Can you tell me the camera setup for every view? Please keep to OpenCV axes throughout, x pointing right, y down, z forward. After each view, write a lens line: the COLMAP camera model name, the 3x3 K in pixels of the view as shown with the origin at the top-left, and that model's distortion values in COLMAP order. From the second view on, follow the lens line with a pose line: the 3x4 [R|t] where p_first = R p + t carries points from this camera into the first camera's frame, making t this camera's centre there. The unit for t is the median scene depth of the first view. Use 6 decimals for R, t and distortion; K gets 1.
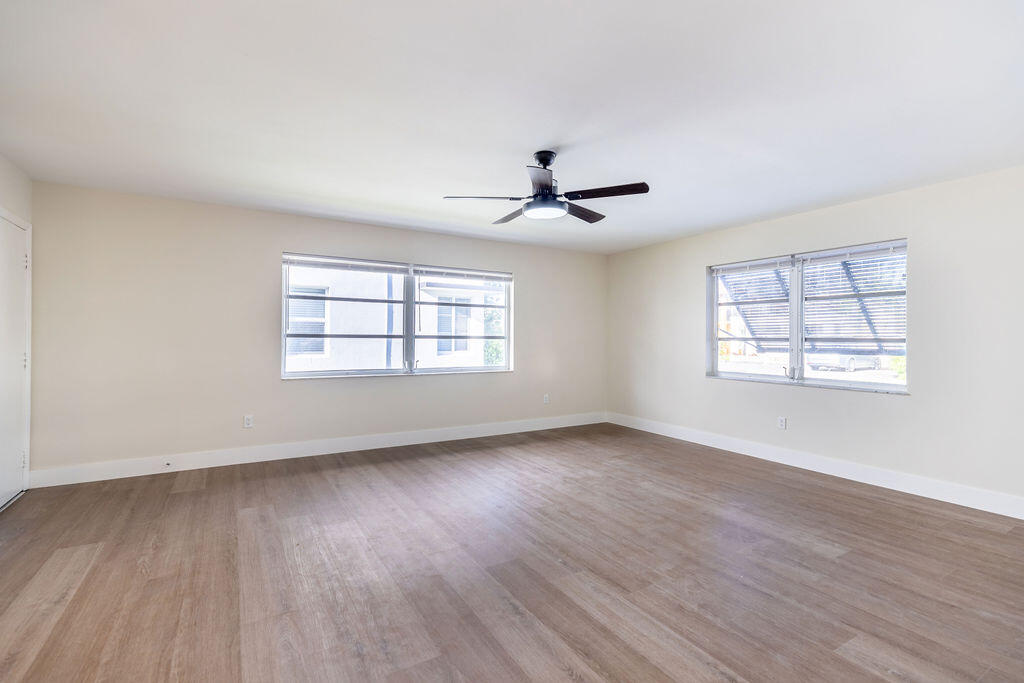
lens RADIAL K [[465.8, 0, 511.4], [0, 465.8, 336.7], [0, 0, 1]] dist [0.000262, 0.000083]
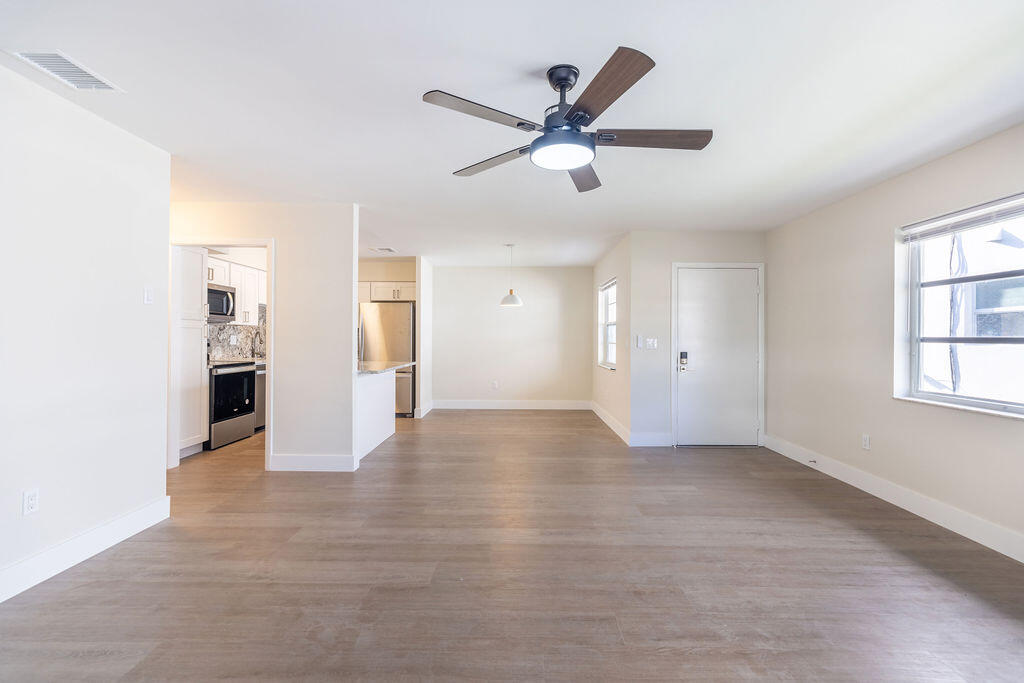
lens RADIAL K [[460.4, 0, 517.9], [0, 460.4, 336.5], [0, 0, 1]] dist [0.002430, 0.000907]
pose [[-0.517697, -0.011199, -0.855491, 0.490685], [-0.008604, 0.999932, -0.007884, 0.004221], [0.855521, 0.003279, -0.517758, 0.925235]]
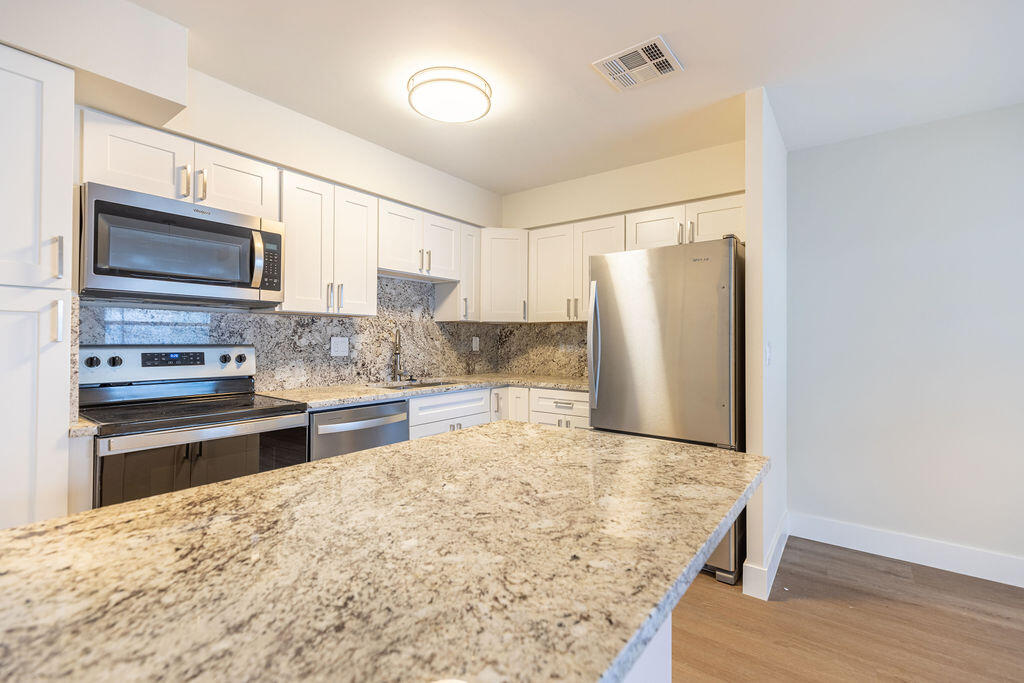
lens RADIAL K [[457.5, 0, 513.5], [0, 457.5, 333.8], [0, 0, 1]] dist [0.003427, 0.000839]
pose [[-0.925190, -0.016343, -0.379152, -0.260078], [-0.011053, 0.999809, -0.016127, 0.000049], [0.379343, -0.010730, -0.925194, 0.168825]]
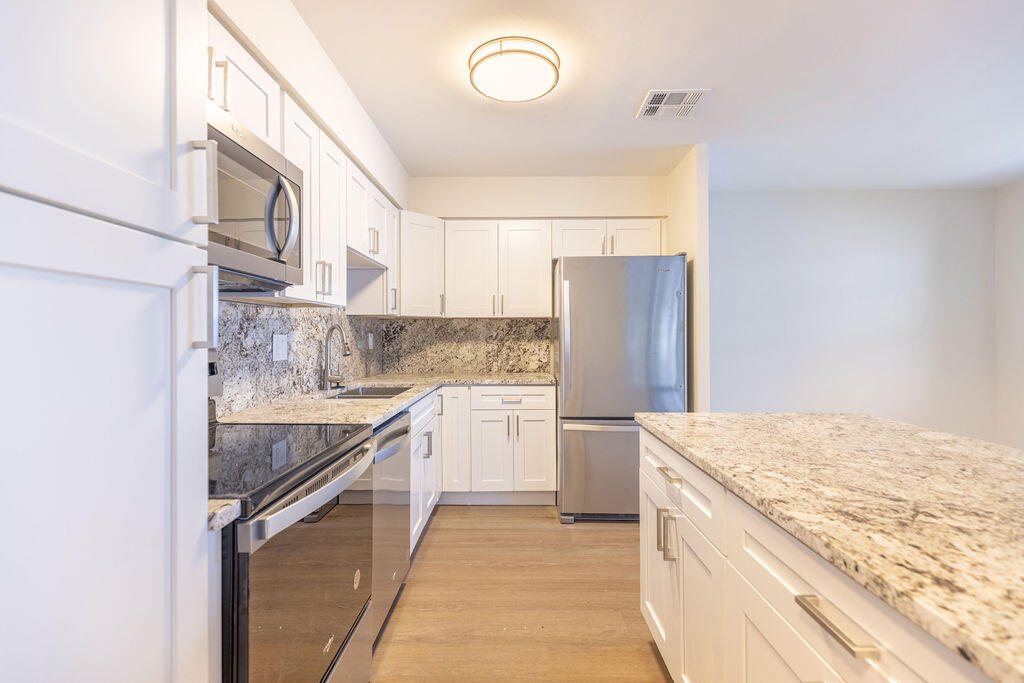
lens RADIAL K [[459.1, 0, 511.9], [0, 459.1, 335.0], [0, 0, 1]] dist [0.000223, -0.000264]
pose [[-0.522468, -0.005631, -0.852641, 0.020238], [-0.000039, 0.999978, -0.006580, 0.000565], [0.852659, -0.003405, -0.522457, -0.093294]]
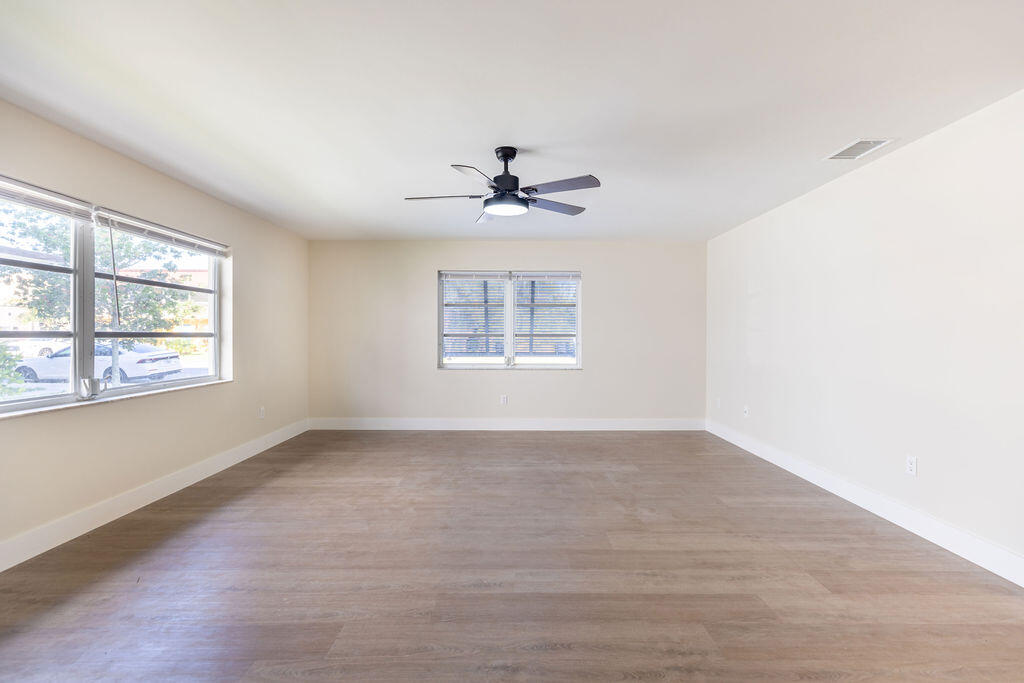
lens RADIAL K [[460.4, 0, 517.9], [0, 460.4, 336.5], [0, 0, 1]] dist [0.002430, 0.000907]
pose [[0.503564, -0.008277, 0.863919, -0.544602], [-0.000638, 0.999950, 0.009952, -0.004134], [-0.863958, -0.005563, 0.503533, 0.344614]]
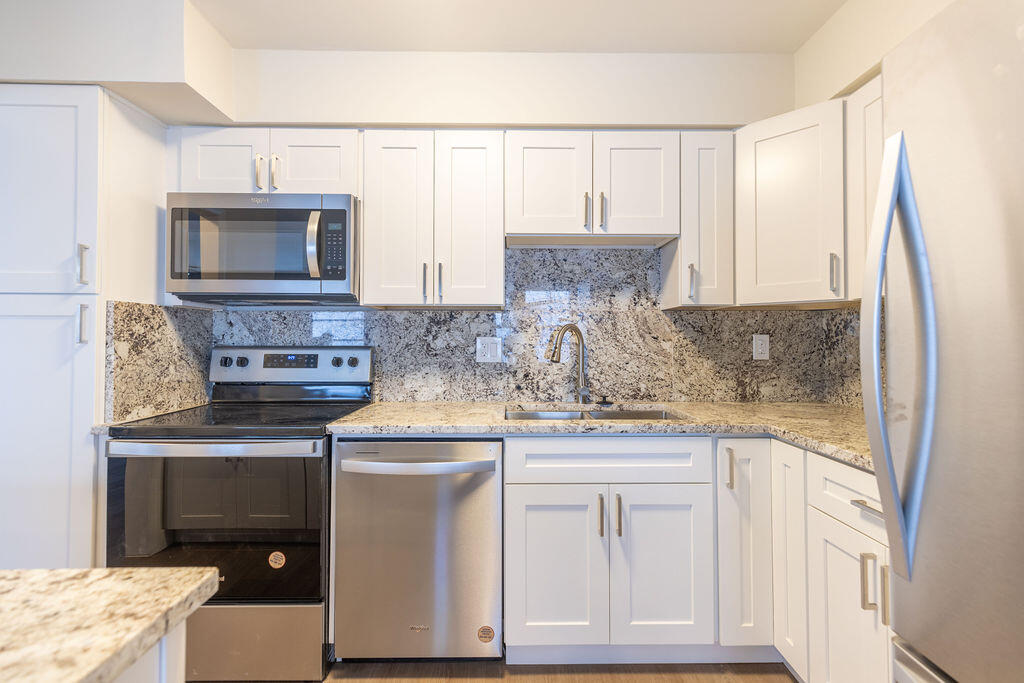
lens RADIAL K [[457.5, 0, 513.5], [0, 457.5, 333.8], [0, 0, 1]] dist [0.003427, 0.000839]
pose [[-0.863879, -0.000110, 0.503699, -0.566309], [-0.006089, 0.999929, -0.010224, -0.001592], [-0.503662, -0.011900, -0.863819, -0.142974]]
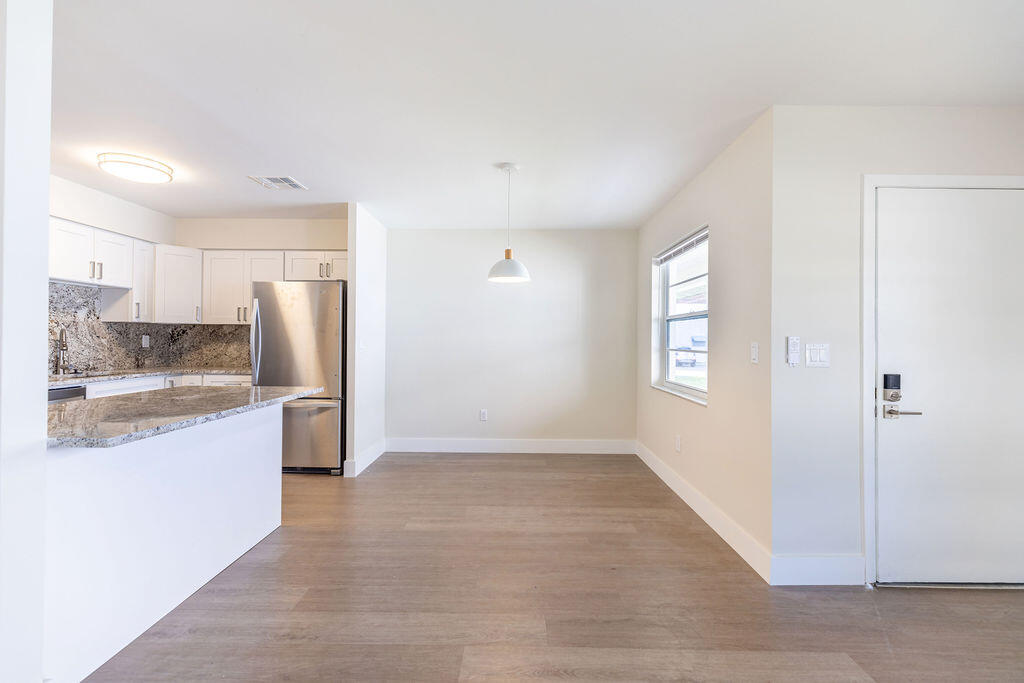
lens RADIAL K [[460.4, 0, 517.9], [0, 460.4, 336.5], [0, 0, 1]] dist [0.002430, 0.000907]
pose [[-0.519580, -0.017096, -0.854251, -0.072334], [-0.011016, 0.999851, -0.013309, -0.000212], [0.854351, 0.002495, -0.519691, 0.581915]]
